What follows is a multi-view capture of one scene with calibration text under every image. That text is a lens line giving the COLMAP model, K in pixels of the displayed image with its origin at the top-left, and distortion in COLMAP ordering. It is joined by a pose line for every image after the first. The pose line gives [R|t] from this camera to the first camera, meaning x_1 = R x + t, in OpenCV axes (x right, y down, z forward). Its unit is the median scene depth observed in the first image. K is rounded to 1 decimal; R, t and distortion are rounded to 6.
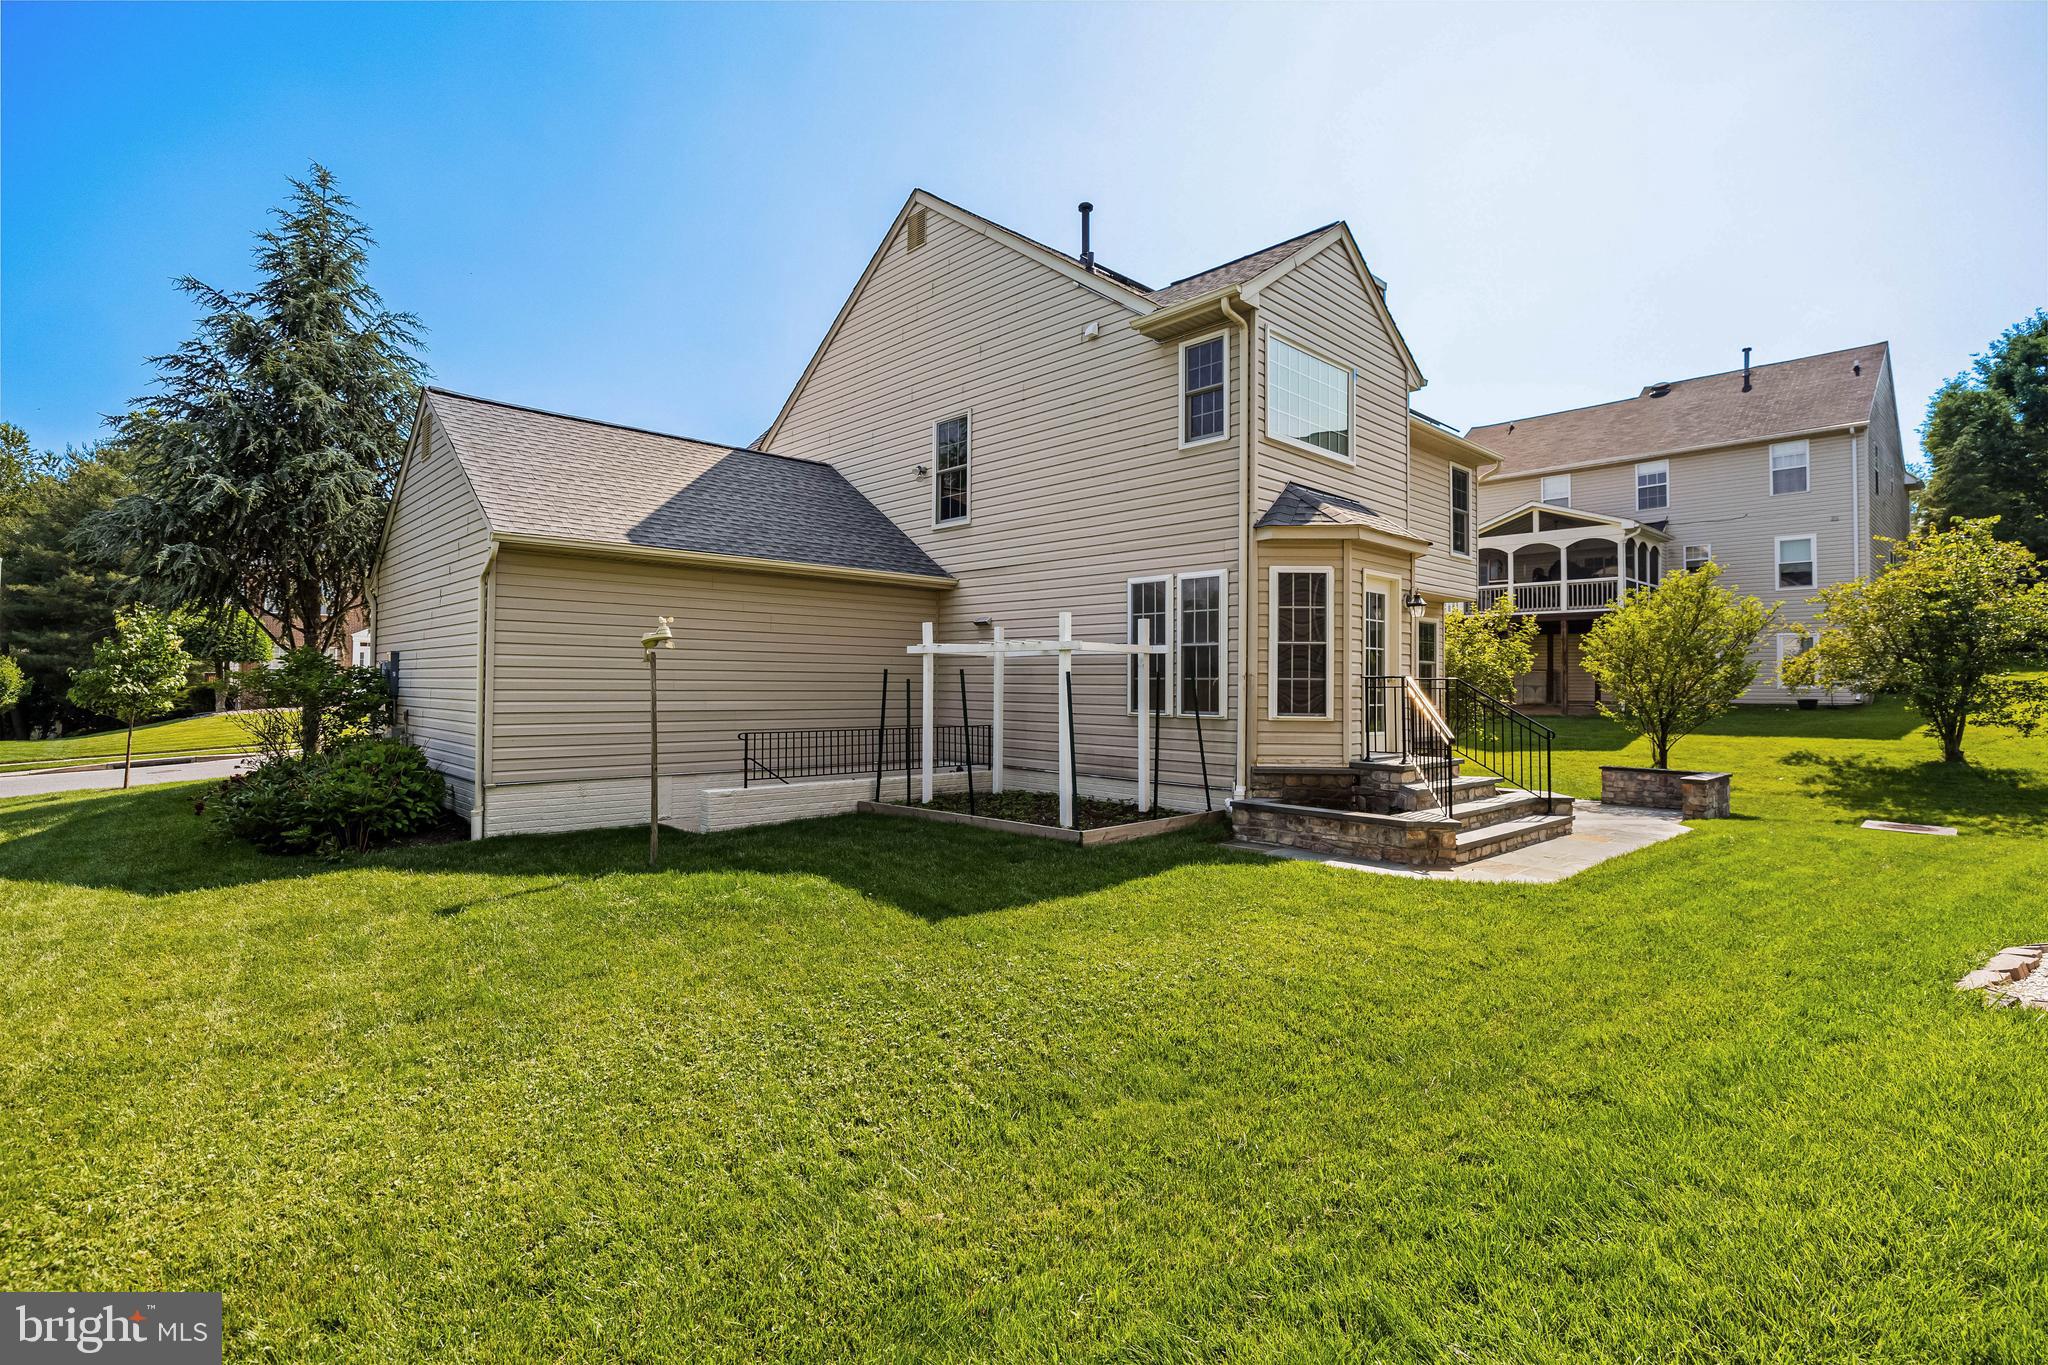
lens RADIAL K [[987.6, 0, 1035.7], [0, 987.6, 655.4], [0, 0, 1]] dist [-0.001644, 0.000953]
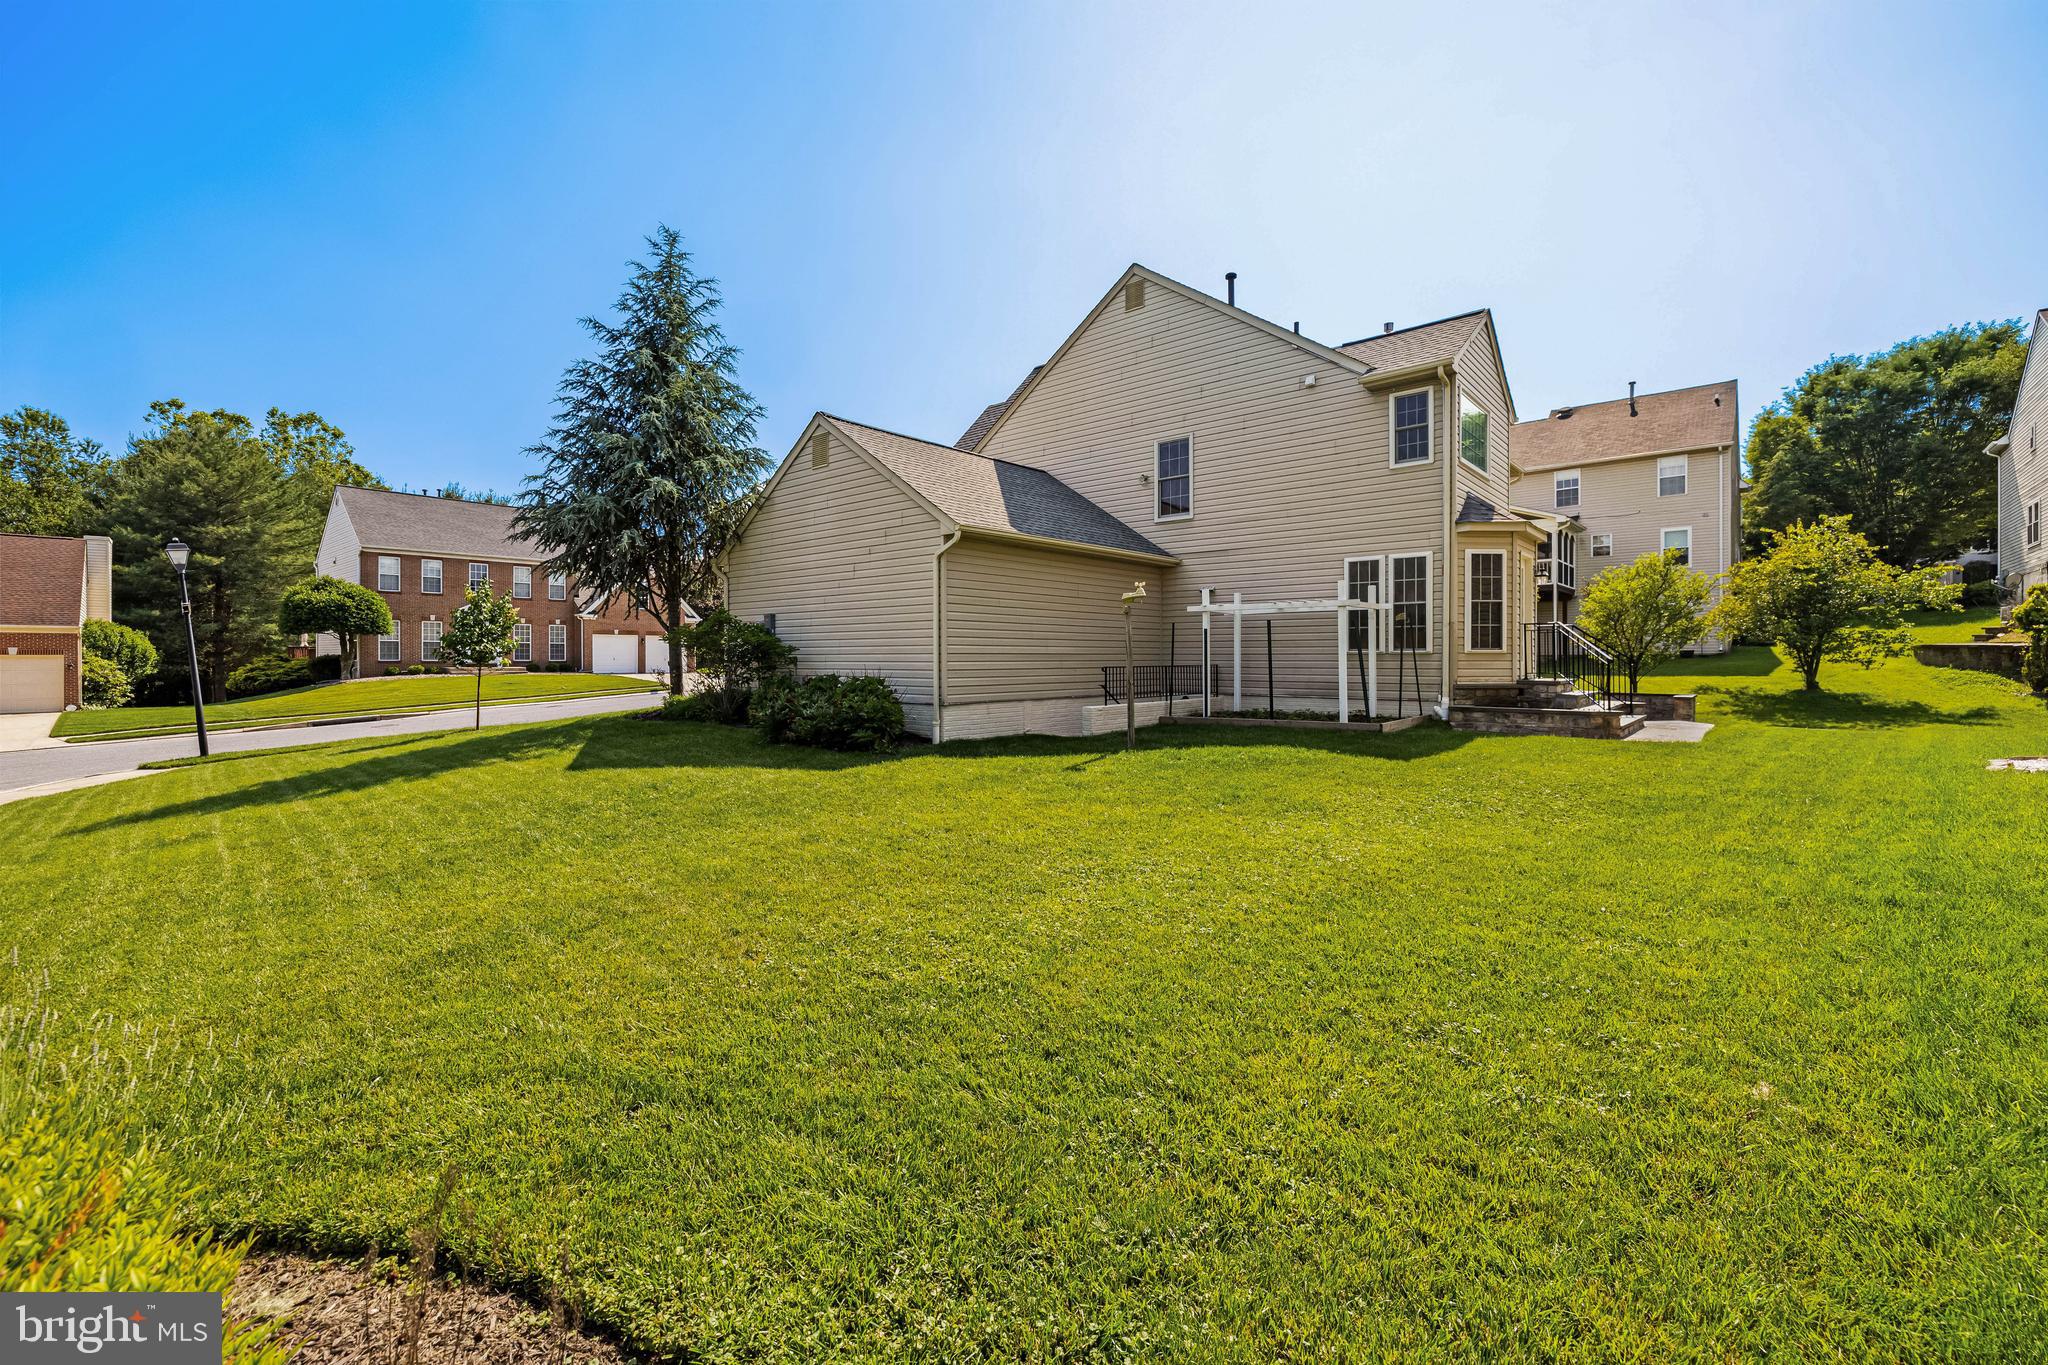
lens RADIAL K [[886.6, 0, 1021.0], [0, 886.6, 663.4], [0, 0, 1]] dist [0.005440, 0.000984]
pose [[0.994905, -0.011193, 0.100194, -0.411145], [0.007617, 0.999323, 0.036005, 0.020283], [-0.100529, -0.035058, 0.994316, -0.194214]]
